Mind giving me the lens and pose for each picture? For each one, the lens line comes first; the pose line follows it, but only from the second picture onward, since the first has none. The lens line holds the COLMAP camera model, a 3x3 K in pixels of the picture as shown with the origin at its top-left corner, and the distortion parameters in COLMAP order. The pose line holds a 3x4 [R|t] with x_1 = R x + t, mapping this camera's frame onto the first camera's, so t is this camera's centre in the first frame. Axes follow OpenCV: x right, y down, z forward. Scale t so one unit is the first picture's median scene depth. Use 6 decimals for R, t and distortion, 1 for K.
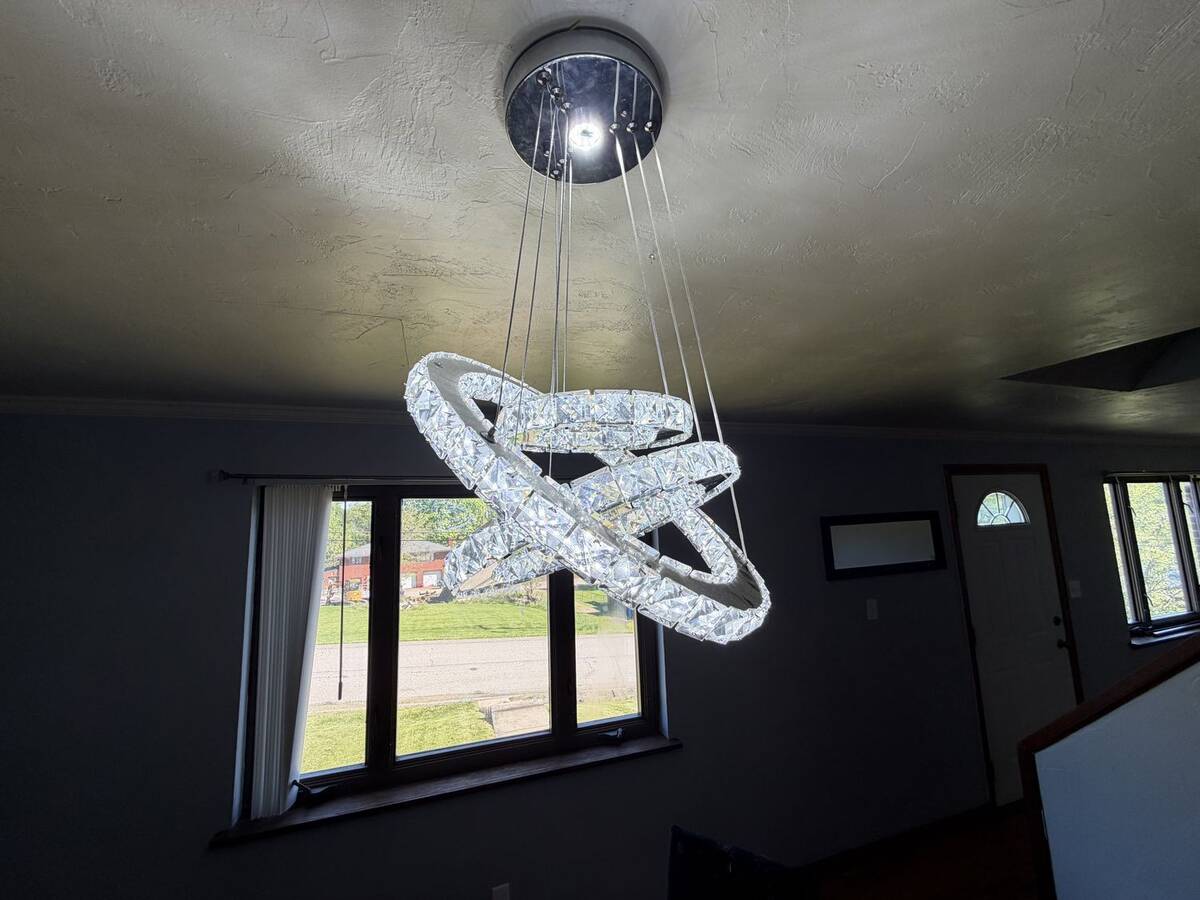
lens RADIAL K [[475.6, 0, 595.7], [0, 475.6, 450.8], [0, 0, 1]] dist [-0.000695, 0.000126]
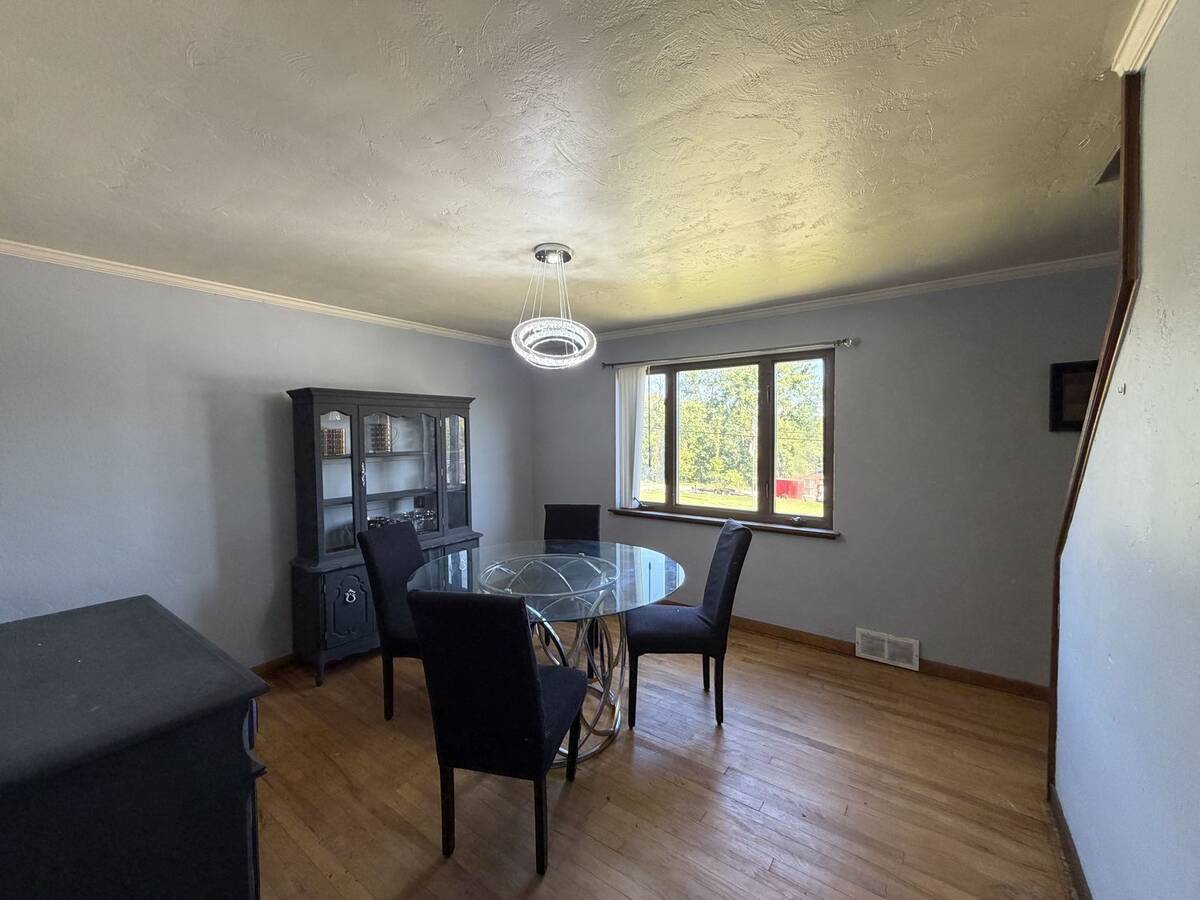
lens RADIAL K [[475.6, 0, 595.7], [0, 475.6, 450.8], [0, 0, 1]] dist [-0.000695, 0.000126]
pose [[0.577398, 0.055516, -0.814573, 0.741334], [0.097023, 0.985951, 0.135969, 0.097378], [0.810677, -0.157541, 0.563900, -0.271054]]
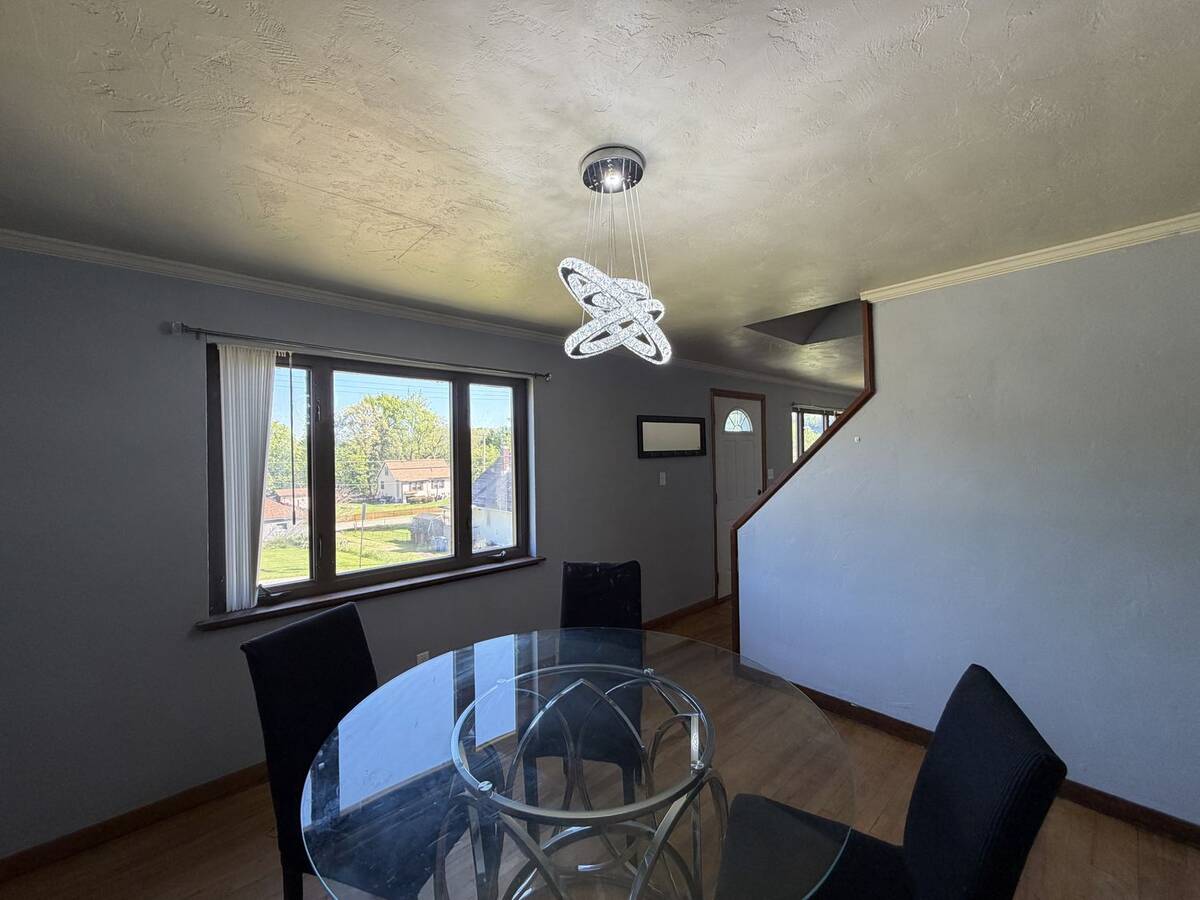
lens RADIAL K [[475.6, 0, 595.7], [0, 475.6, 450.8], [0, 0, 1]] dist [-0.000695, 0.000126]
pose [[0.919713, 0.019708, 0.392097, -0.215557], [-0.066995, 0.991968, 0.107287, 0.102925], [-0.386833, -0.124941, 0.913646, -0.295786]]
